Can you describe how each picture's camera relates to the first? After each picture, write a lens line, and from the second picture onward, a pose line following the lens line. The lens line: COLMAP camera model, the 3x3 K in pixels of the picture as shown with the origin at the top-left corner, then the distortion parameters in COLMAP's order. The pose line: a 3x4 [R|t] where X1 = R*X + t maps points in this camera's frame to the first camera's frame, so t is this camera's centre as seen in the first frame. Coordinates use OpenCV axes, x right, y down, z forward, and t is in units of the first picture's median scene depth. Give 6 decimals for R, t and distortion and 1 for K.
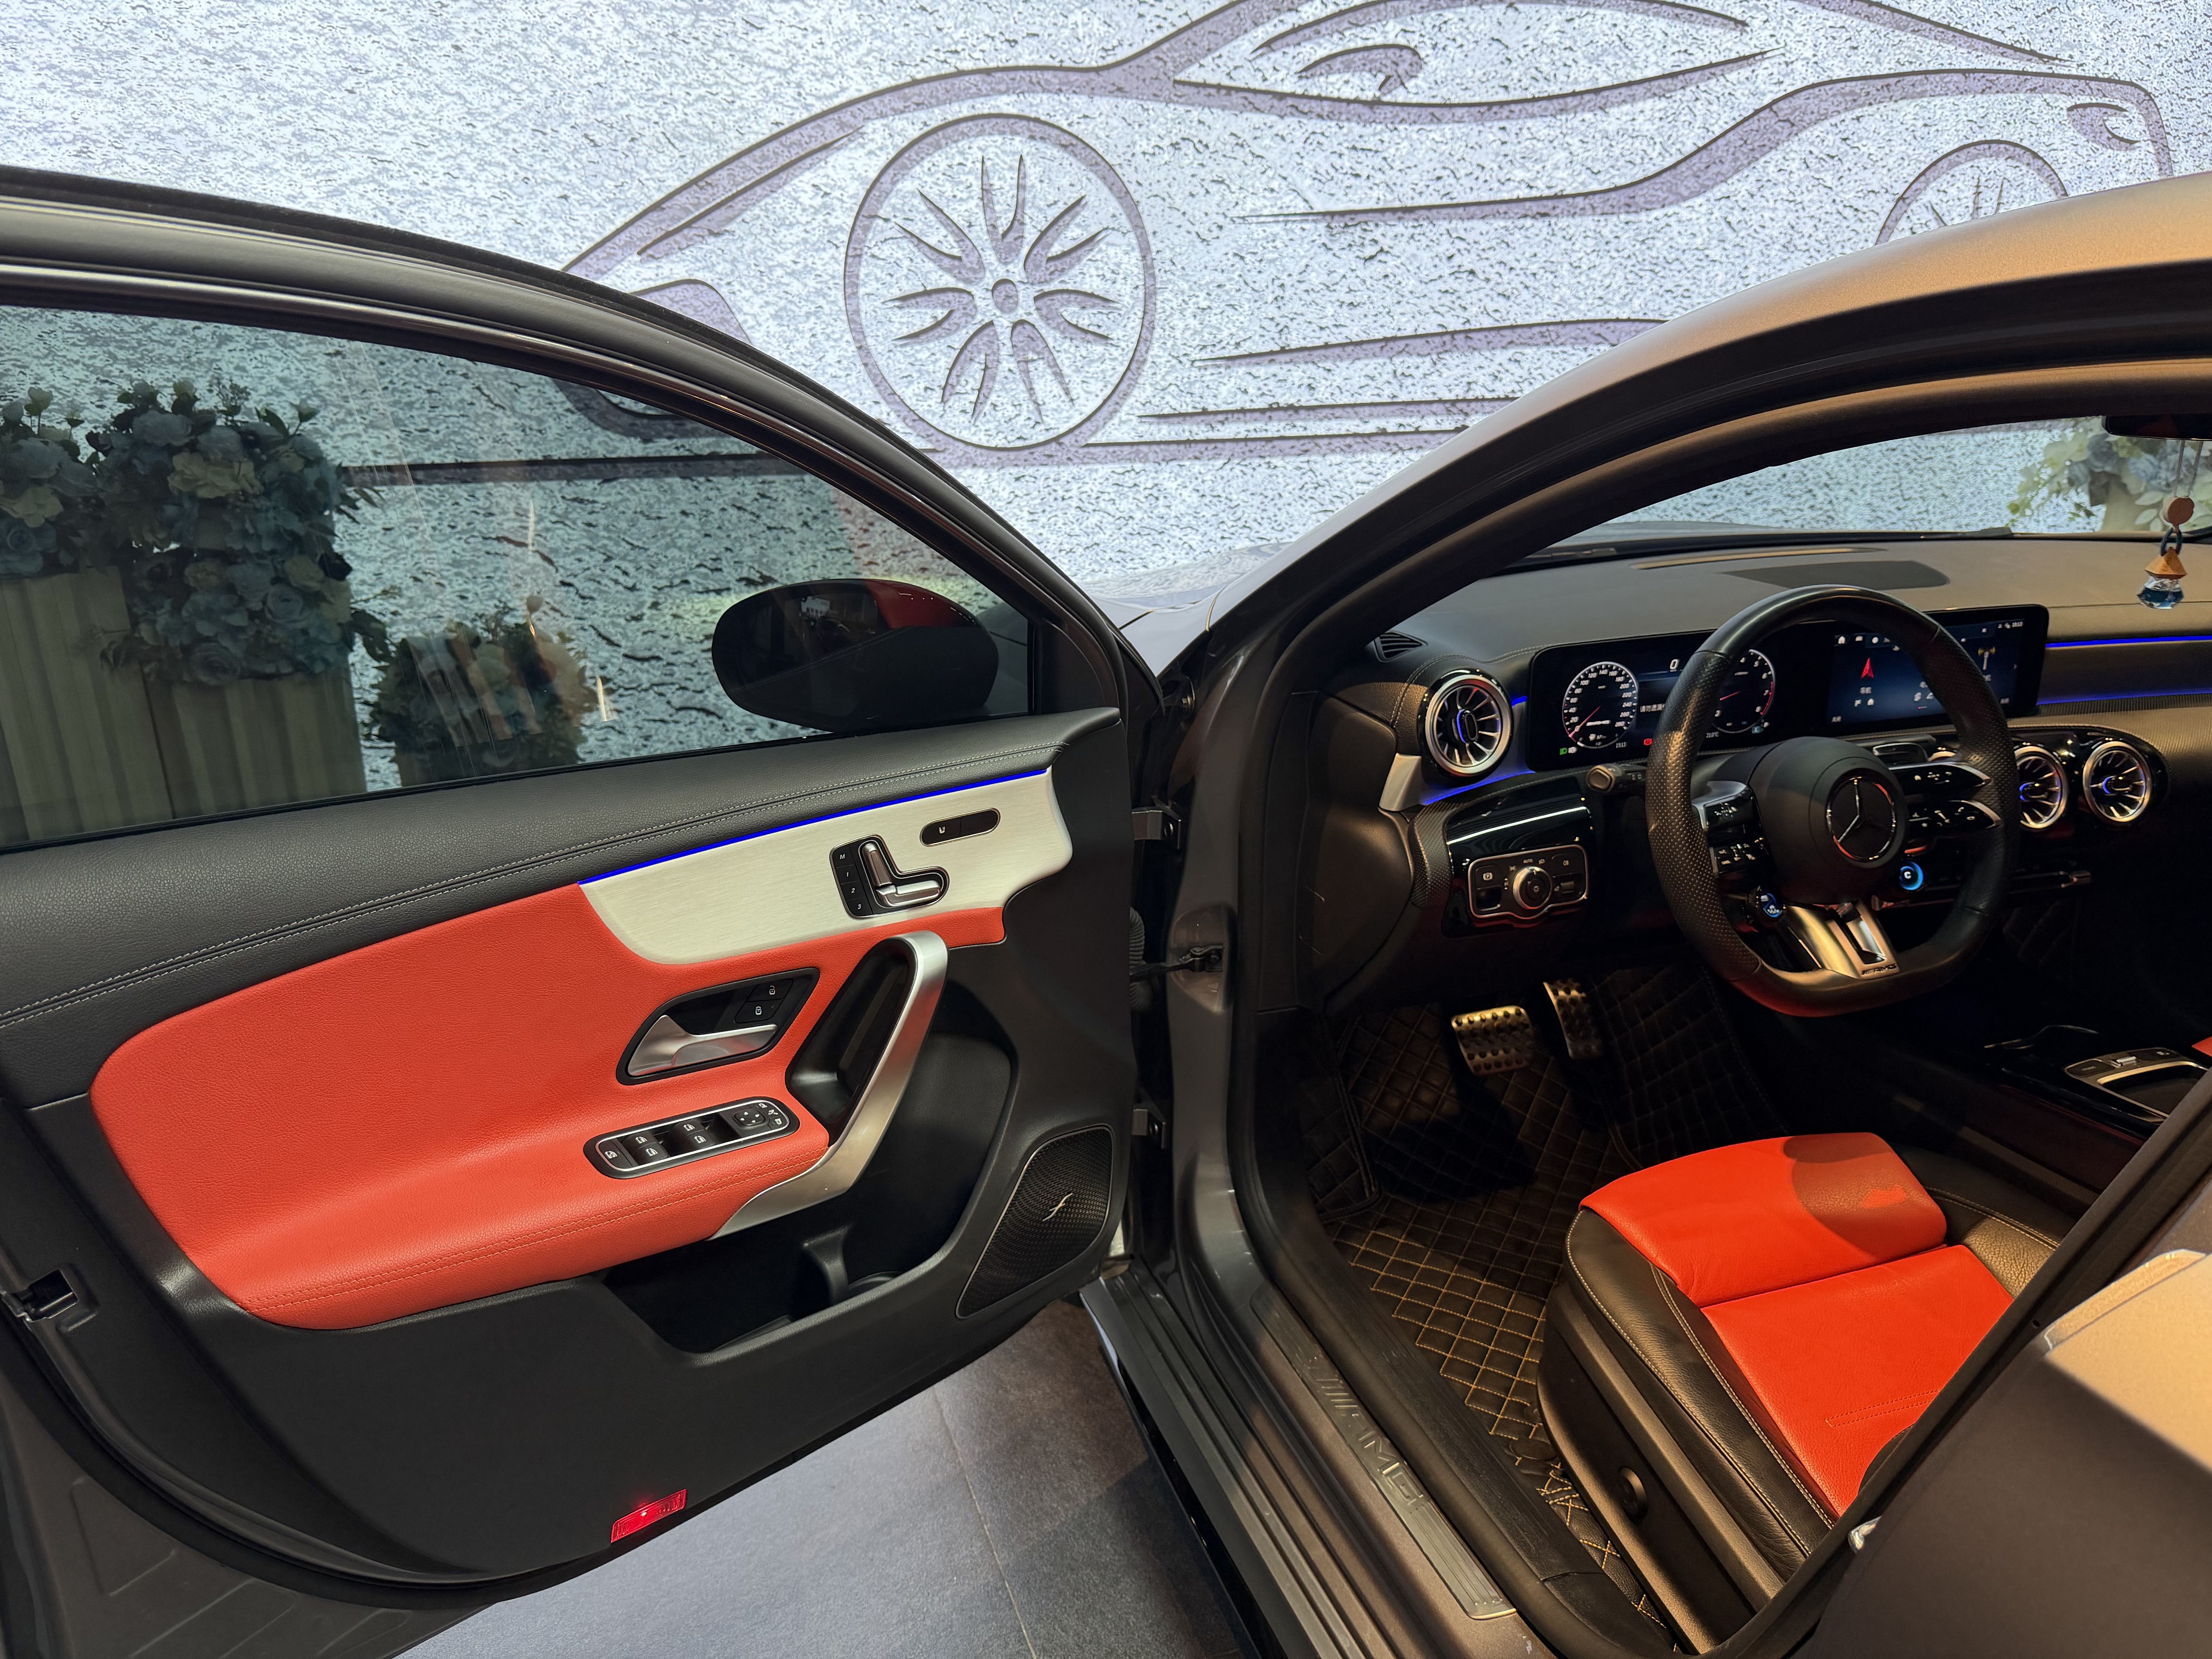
lens RADIAL K [[1544.0, 0, 1085.0], [0, 1544.0, 868.8], [0, 0, 1]] dist [0.027004, -0.049417]
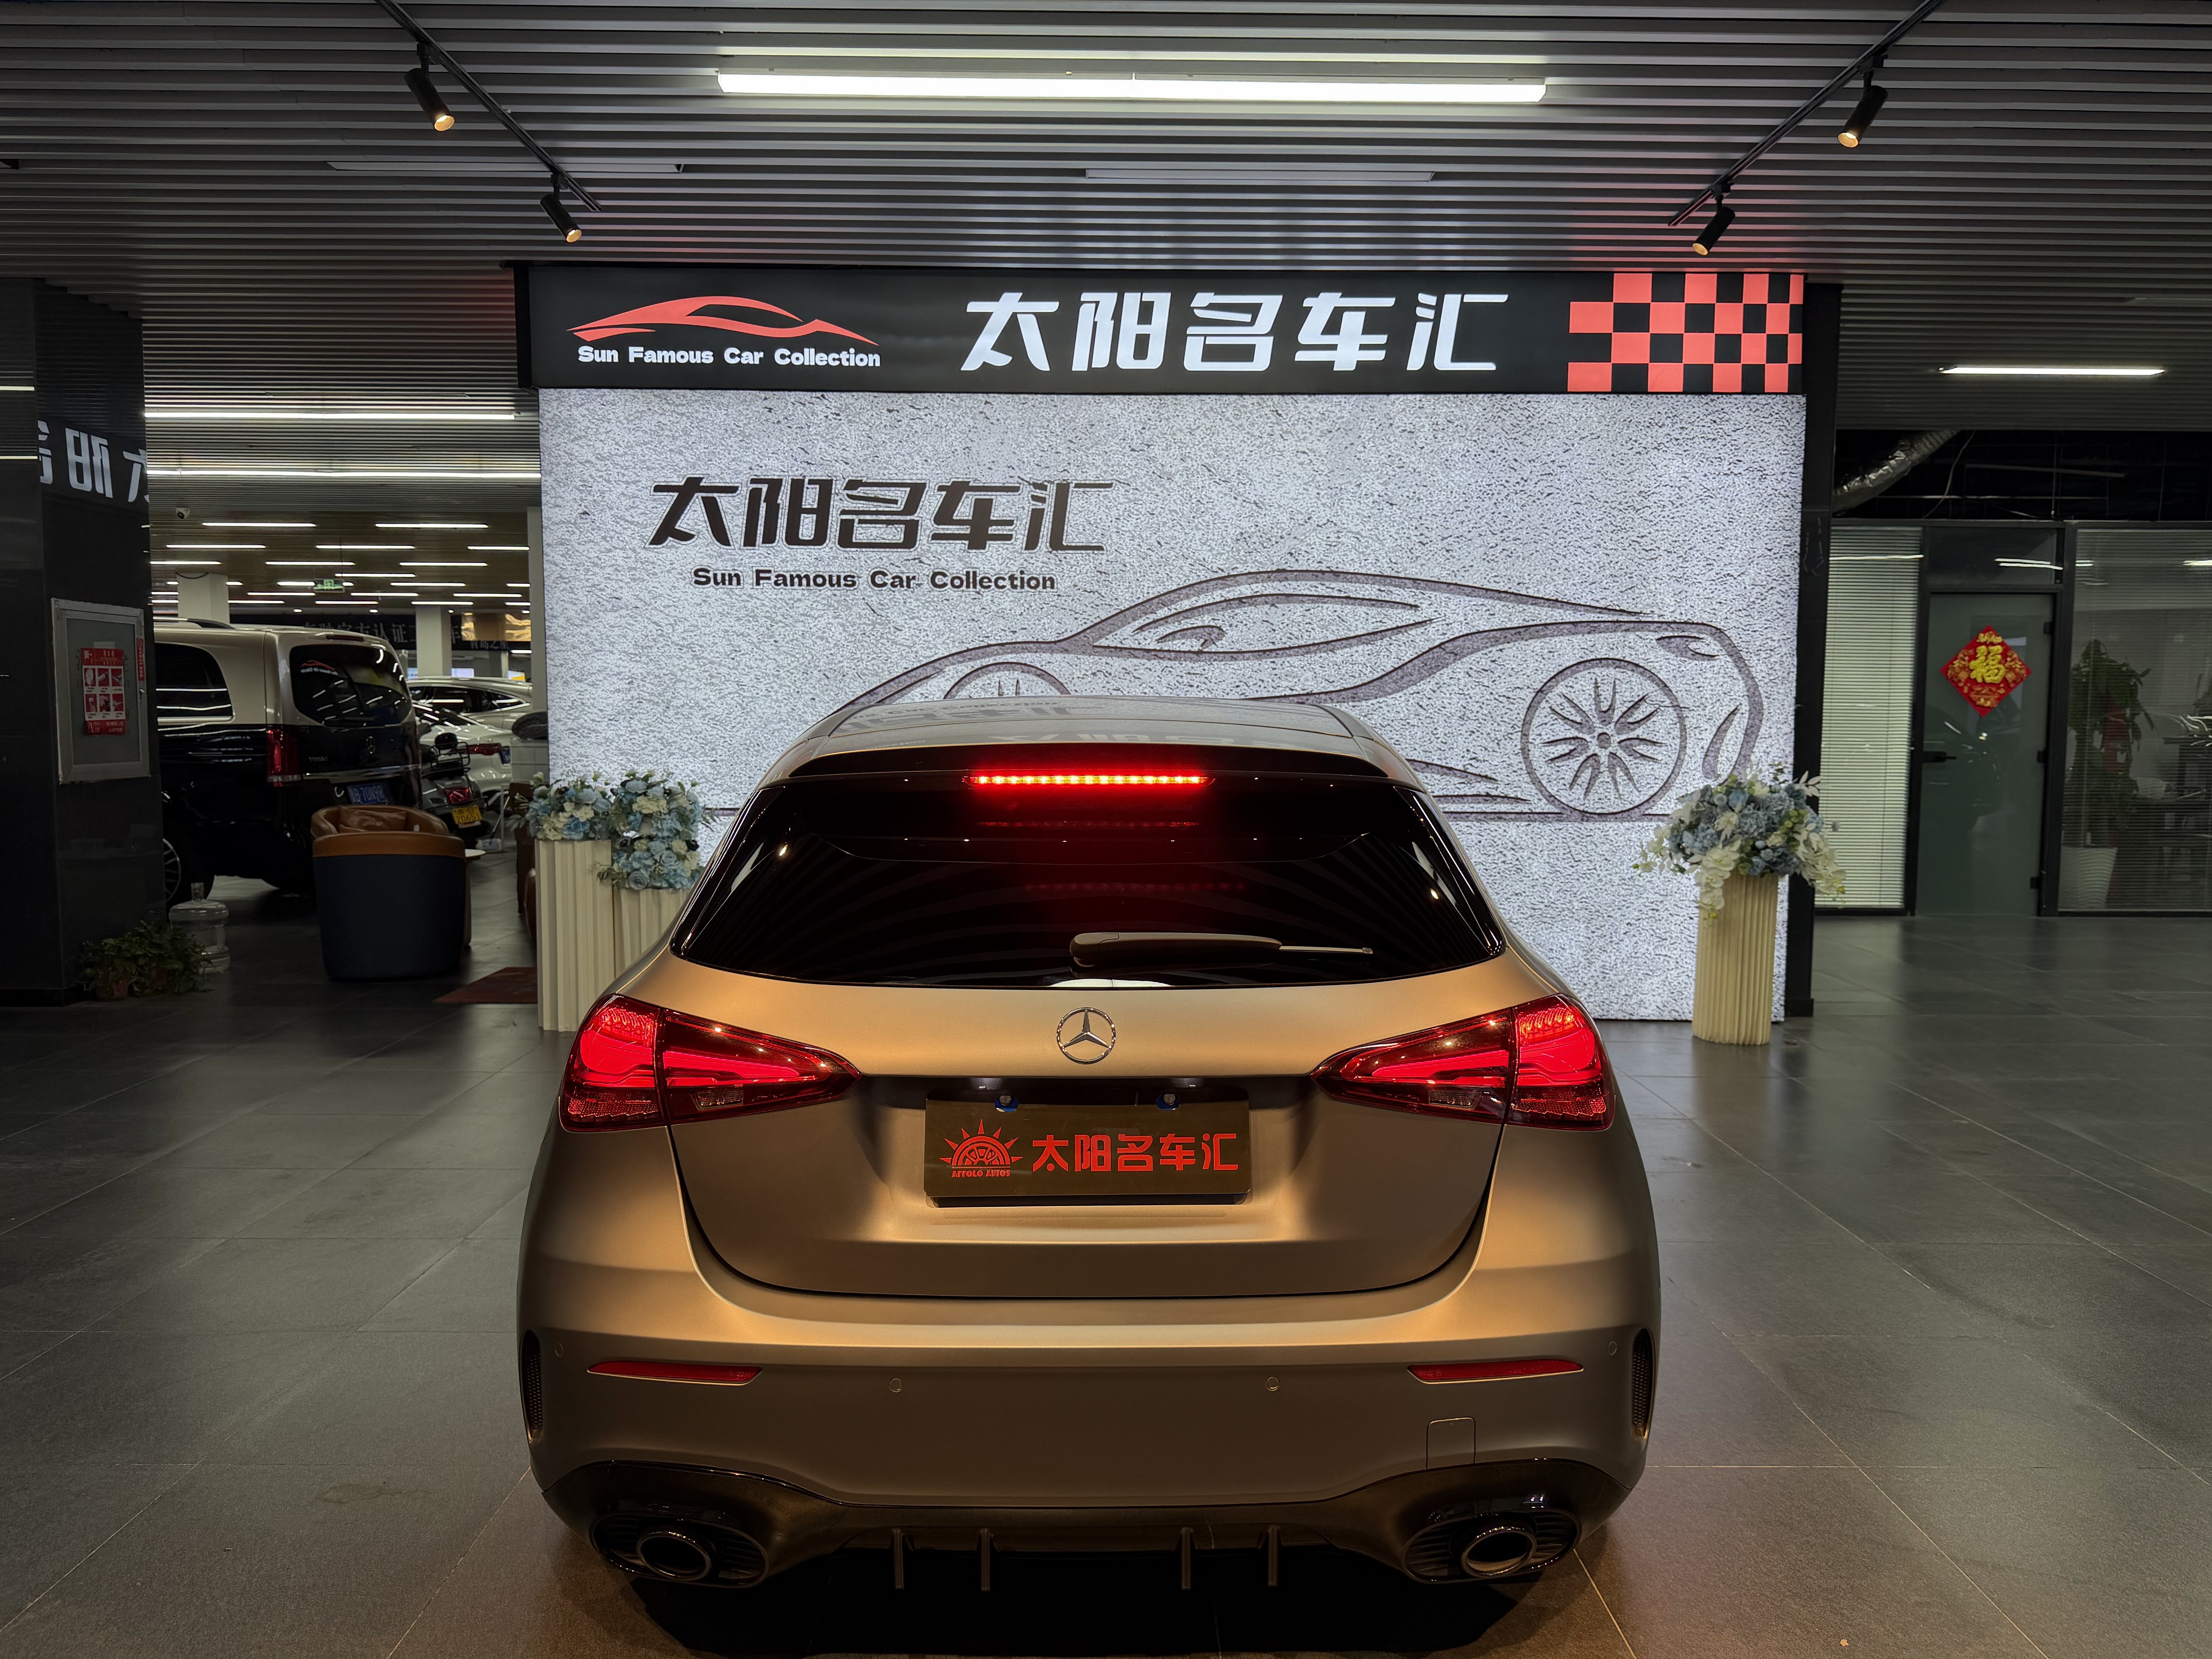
lens RADIAL K [[1544.0, 0, 1131.4], [0, 1544.0, 881.4], [0, 0, 1]] dist [0.027004, -0.049417]
pose [[0.949986, 0.037353, -0.310050, 0.764276], [-0.114765, 0.965107, -0.235367, 0.290166], [0.290440, 0.259178, 0.921125, -0.834699]]
